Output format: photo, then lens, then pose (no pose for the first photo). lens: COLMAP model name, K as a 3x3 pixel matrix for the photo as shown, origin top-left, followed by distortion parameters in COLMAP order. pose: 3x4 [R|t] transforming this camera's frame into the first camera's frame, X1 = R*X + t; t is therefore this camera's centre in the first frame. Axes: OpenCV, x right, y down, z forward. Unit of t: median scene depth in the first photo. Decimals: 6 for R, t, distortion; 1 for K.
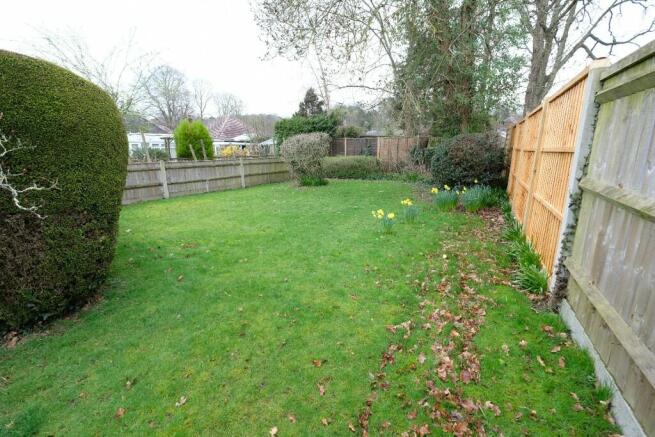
lens RADIAL K [[286.2, 0, 328.3], [0, 286.2, 214.6], [0, 0, 1]] dist [-0.000400, -0.000282]
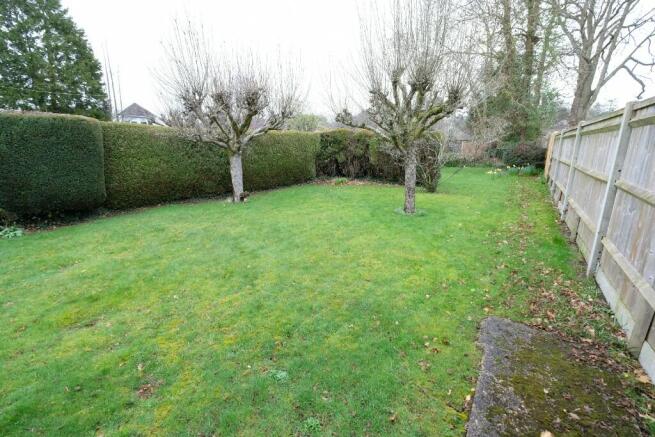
lens RADIAL K [[286.2, 0, 328.3], [0, 286.2, 214.6], [0, 0, 1]] dist [-0.000400, -0.000282]
pose [[0.991174, 0.036089, -0.127564, -0.216824], [-0.034947, 0.999327, 0.011186, 0.091529], [0.127882, -0.006629, 0.991767, -0.420136]]
